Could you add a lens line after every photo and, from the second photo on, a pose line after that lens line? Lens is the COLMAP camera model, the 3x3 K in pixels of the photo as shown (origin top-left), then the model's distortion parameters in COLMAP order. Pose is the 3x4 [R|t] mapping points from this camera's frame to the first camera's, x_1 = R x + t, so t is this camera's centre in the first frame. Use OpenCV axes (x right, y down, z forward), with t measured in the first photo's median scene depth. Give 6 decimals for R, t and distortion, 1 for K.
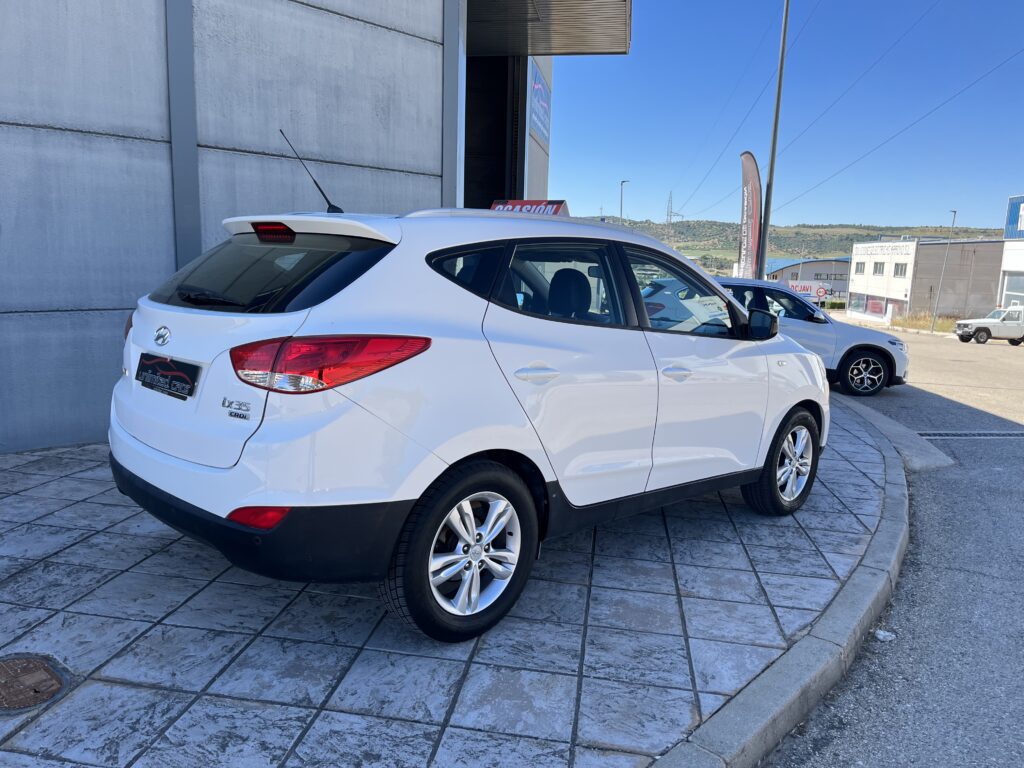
lens RADIAL K [[777.0, 0, 520.0], [0, 777.0, 386.8], [0, 0, 1]] dist [0.067356, -0.098797]
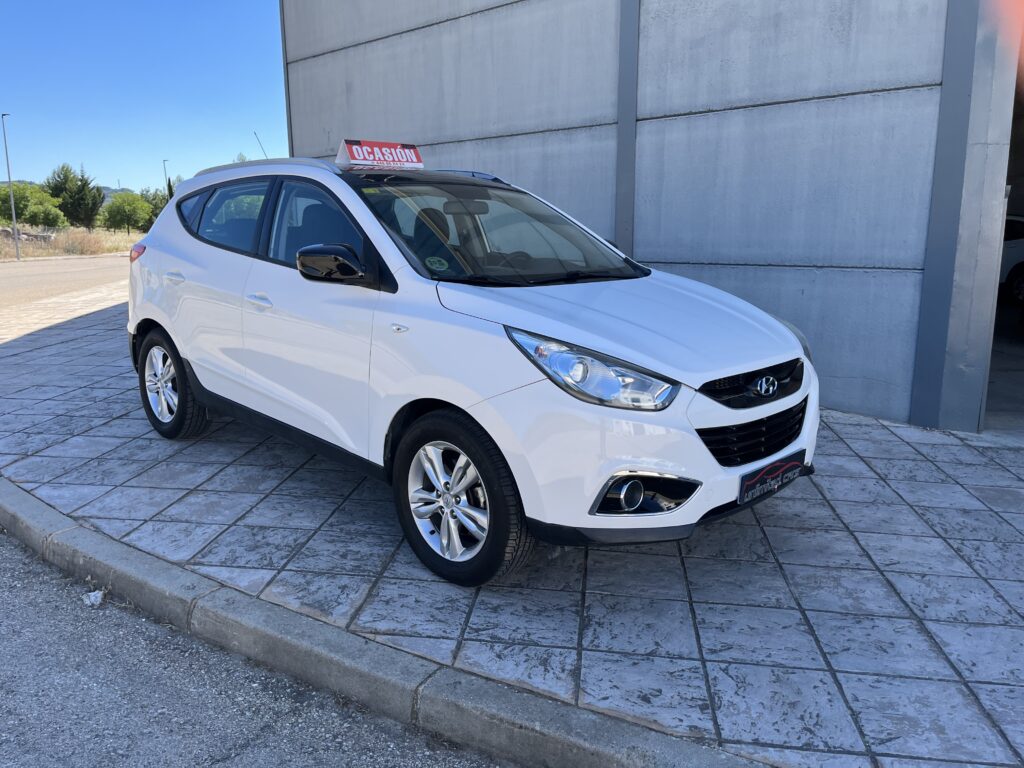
lens RADIAL K [[777.0, 0, 511.2], [0, 777.0, 381.7], [0, 0, 1]] dist [0.067356, -0.098797]
pose [[0.008699, 0.160555, -0.986989, 1.100805], [-0.162804, 0.974084, 0.157021, -0.116985], [0.986620, 0.159319, 0.034613, 1.176763]]
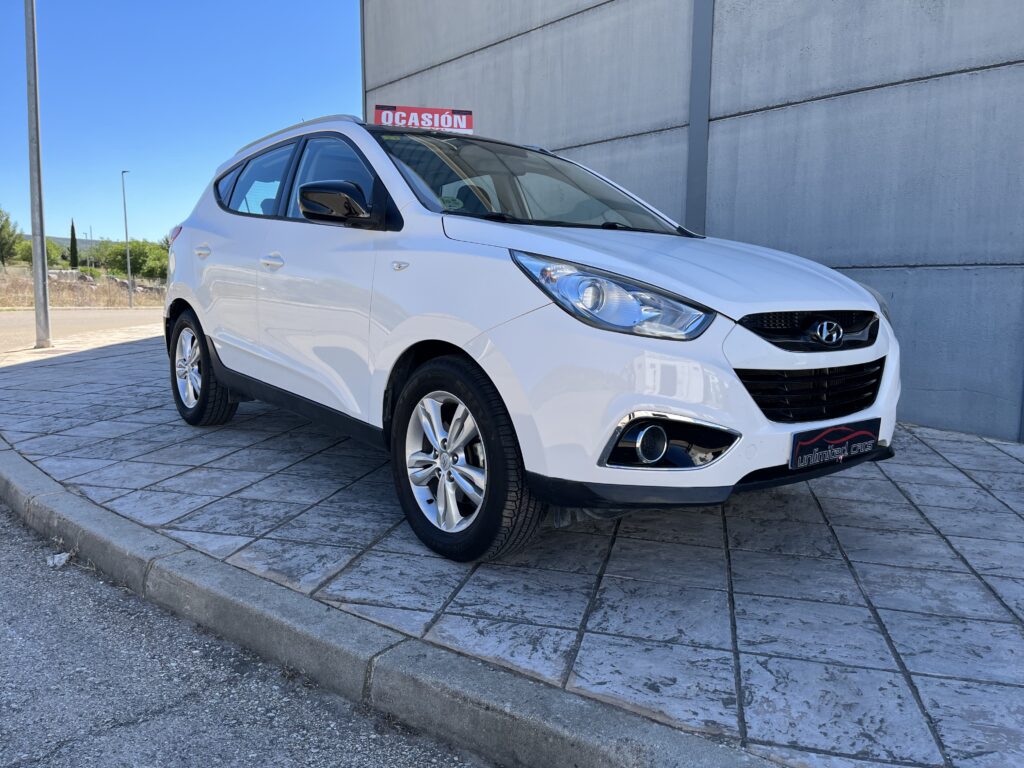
lens RADIAL K [[777.0, 0, 521.5], [0, 777.0, 388.9], [0, 0, 1]] dist [0.067356, -0.098797]
pose [[-0.095124, 0.091516, -0.991250, 1.009899], [-0.175854, 0.978560, 0.107220, -0.020174], [0.979810, 0.184514, -0.076991, 1.258263]]
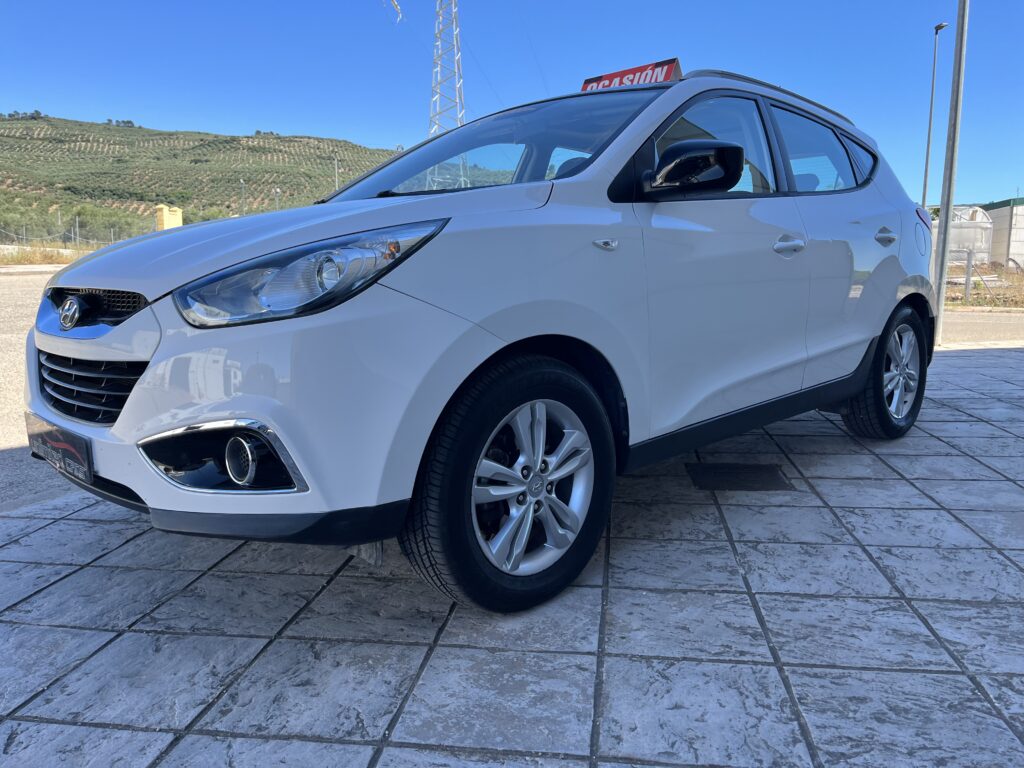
lens RADIAL K [[777.0, 0, 517.8], [0, 777.0, 383.5], [0, 0, 1]] dist [0.067356, -0.098797]
pose [[-0.999148, -0.041194, -0.002433, 0.126768], [-0.040117, 0.955826, 0.291184, -0.154948], [-0.009670, 0.291033, -0.956664, 1.910864]]
